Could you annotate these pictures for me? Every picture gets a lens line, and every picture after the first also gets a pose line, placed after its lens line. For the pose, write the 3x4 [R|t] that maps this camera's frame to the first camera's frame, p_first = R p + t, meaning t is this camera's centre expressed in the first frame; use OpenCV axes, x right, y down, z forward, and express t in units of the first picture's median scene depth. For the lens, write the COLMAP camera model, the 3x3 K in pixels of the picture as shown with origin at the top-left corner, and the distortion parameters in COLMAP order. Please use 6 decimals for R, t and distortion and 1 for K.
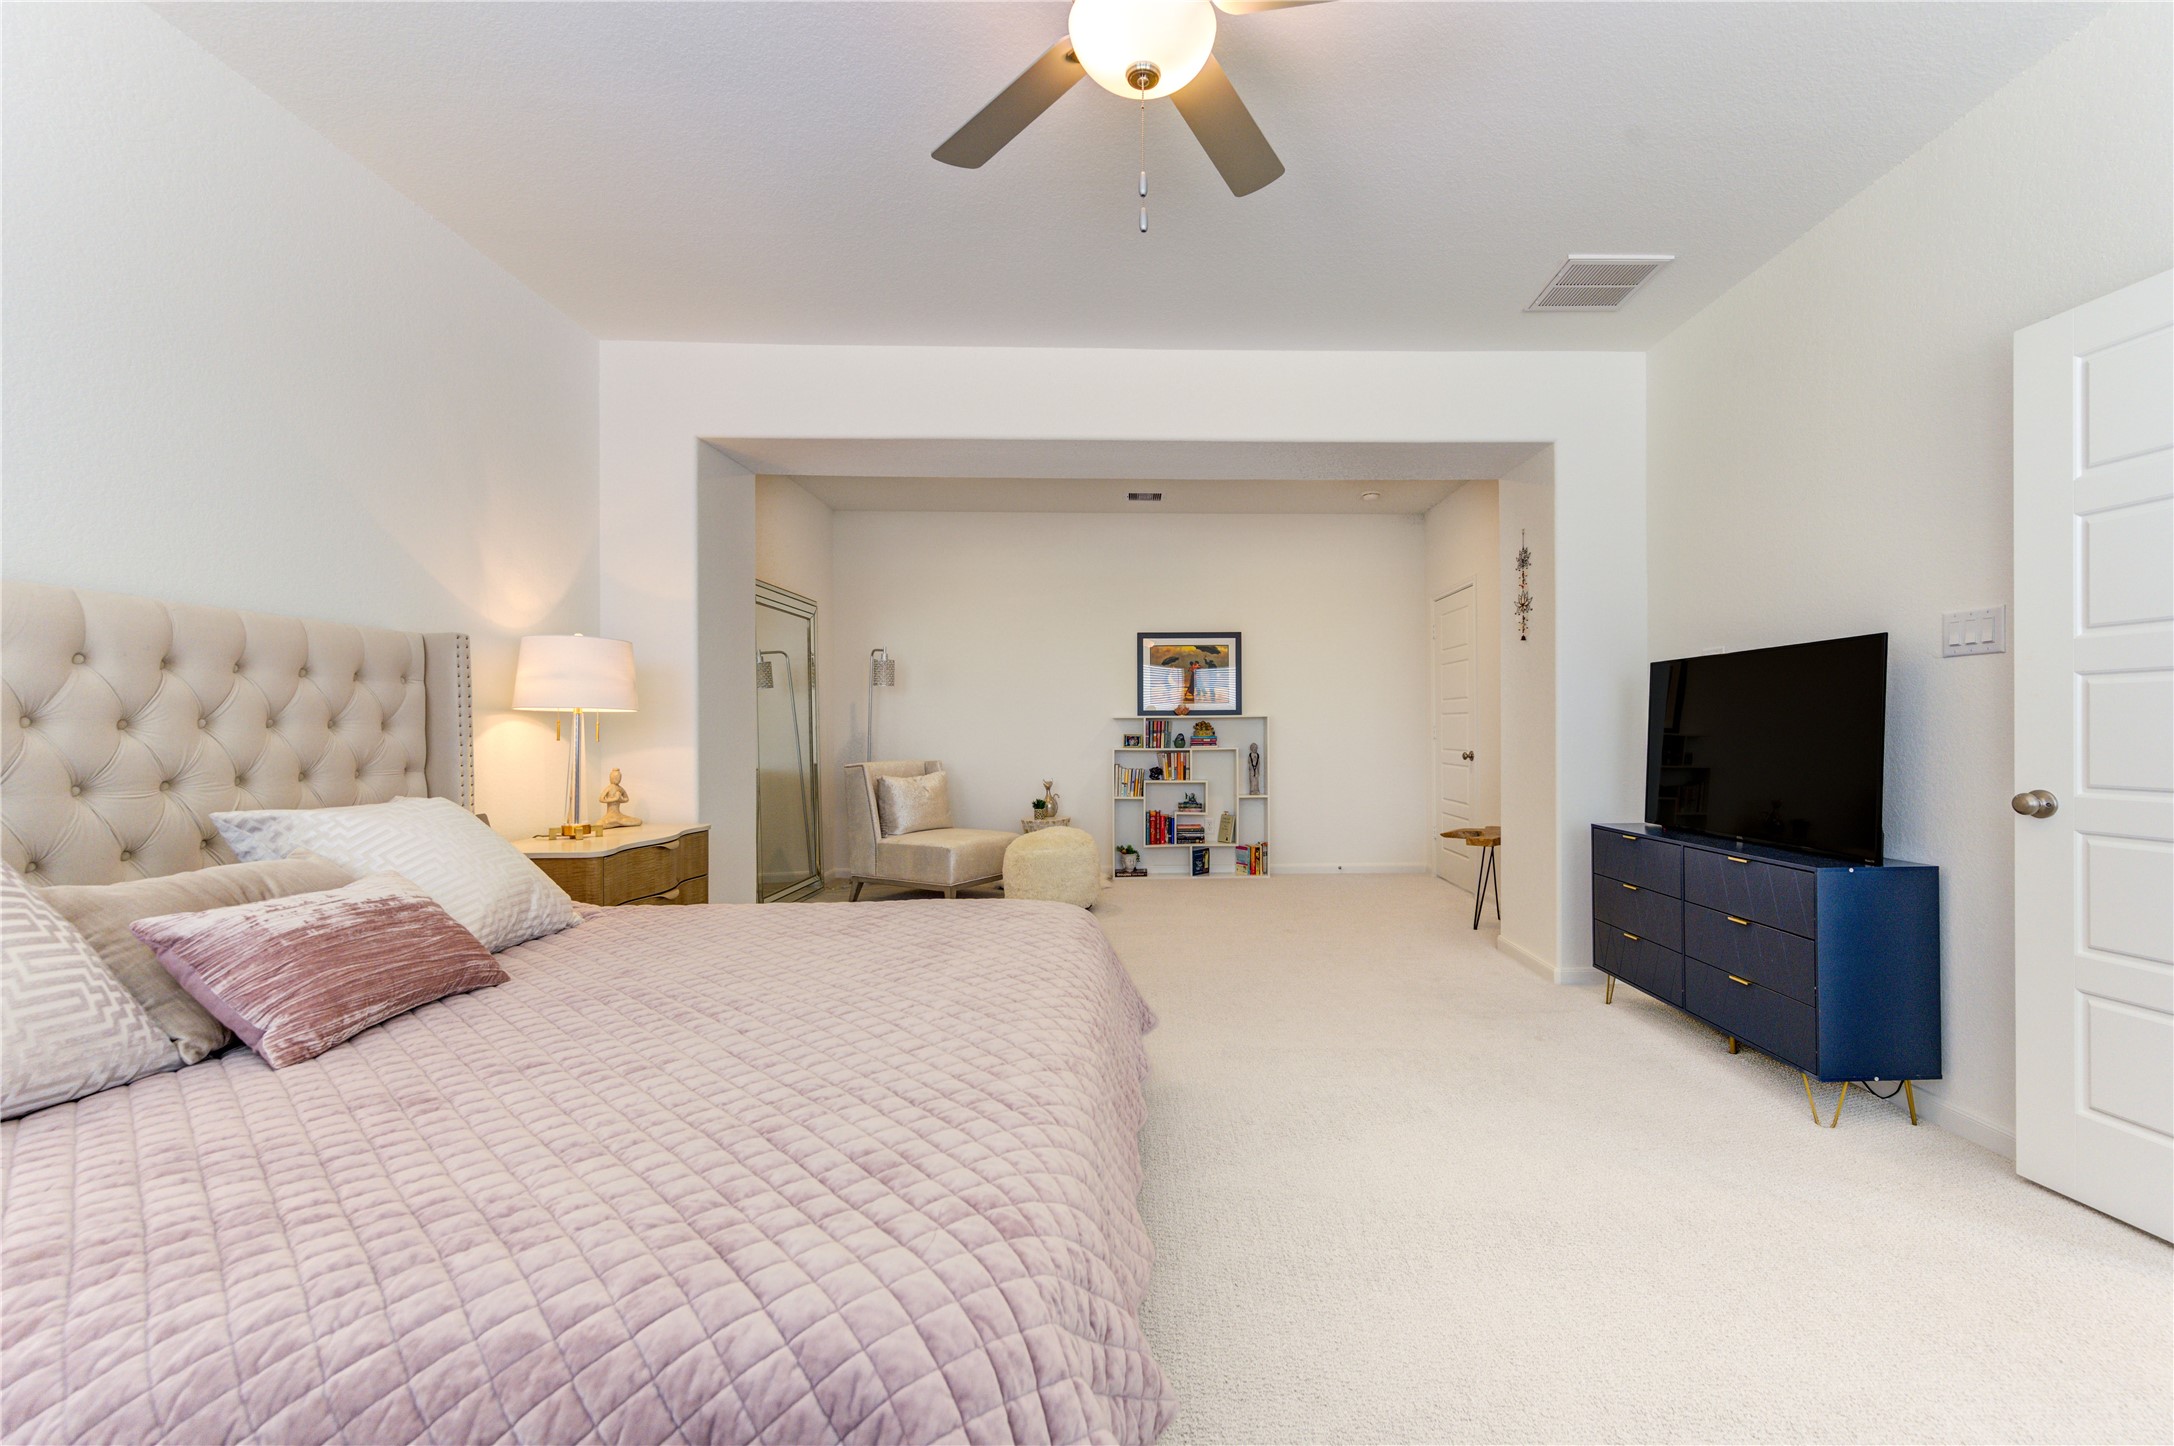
lens RADIAL K [[870.5, 0, 1093.8], [0, 870.5, 723.5], [0, 0, 1]] dist [-0.002074, -0.000208]
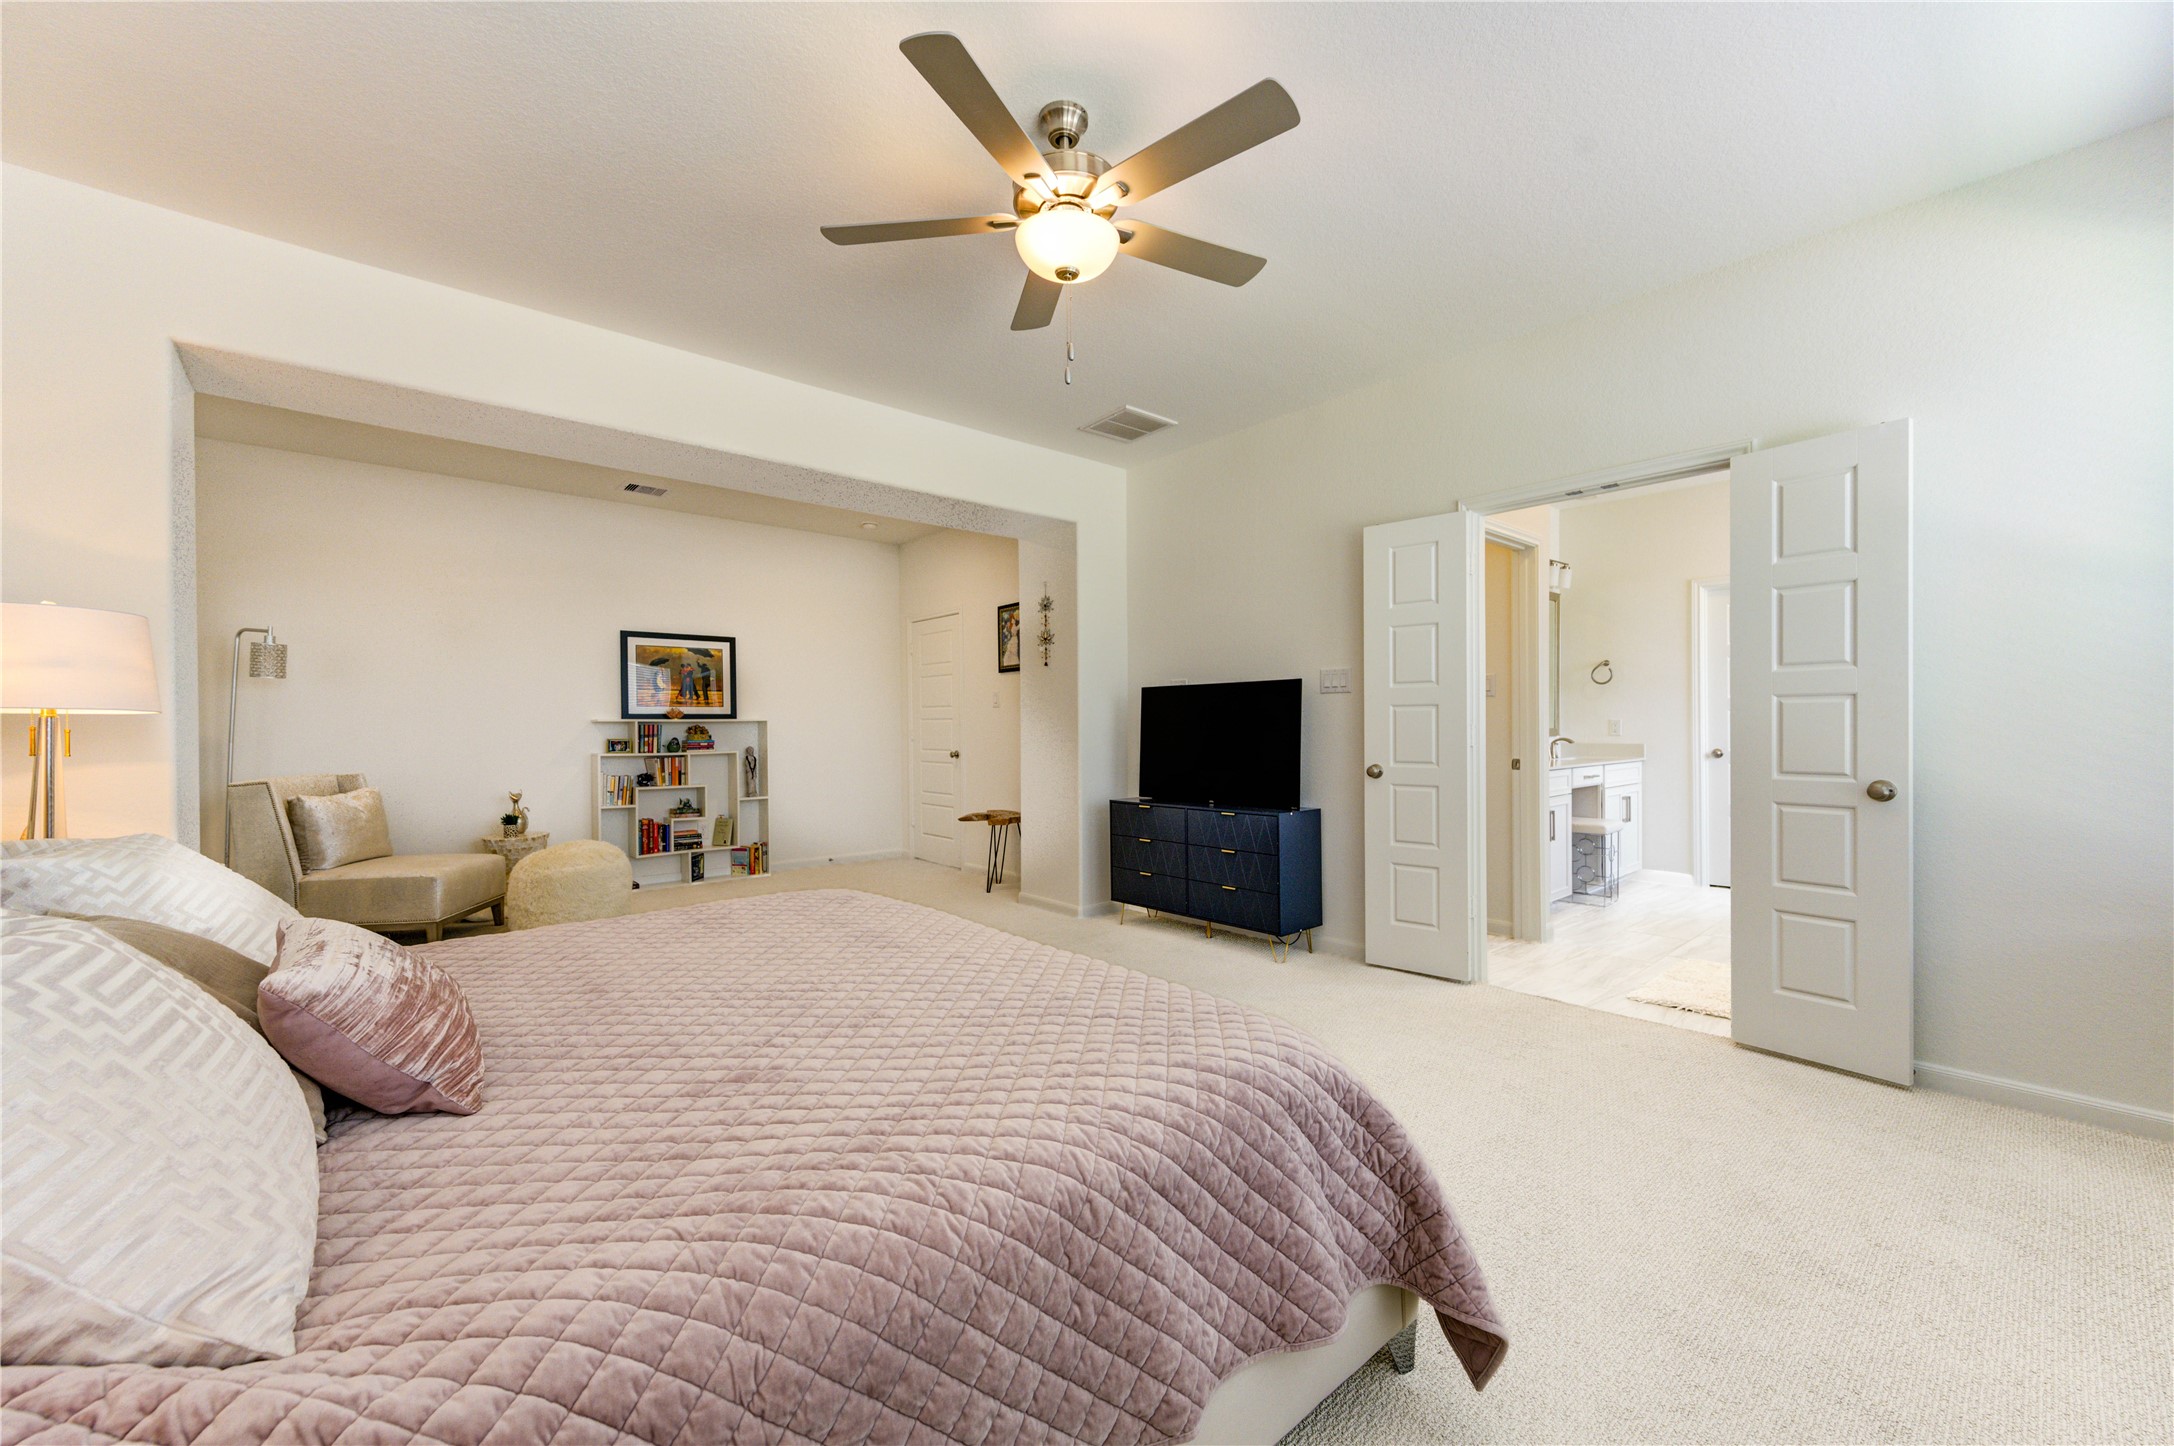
lens RADIAL K [[870.5, 0, 1044.5], [0, 870.5, 723.6], [0, 0, 1]] dist [-0.002074, -0.000208]
pose [[0.780281, 0.002134, 0.625425, -0.188633], [-0.001011, 0.999997, -0.002151, -0.002534], [-0.625428, 0.001046, 0.780281, -0.017723]]
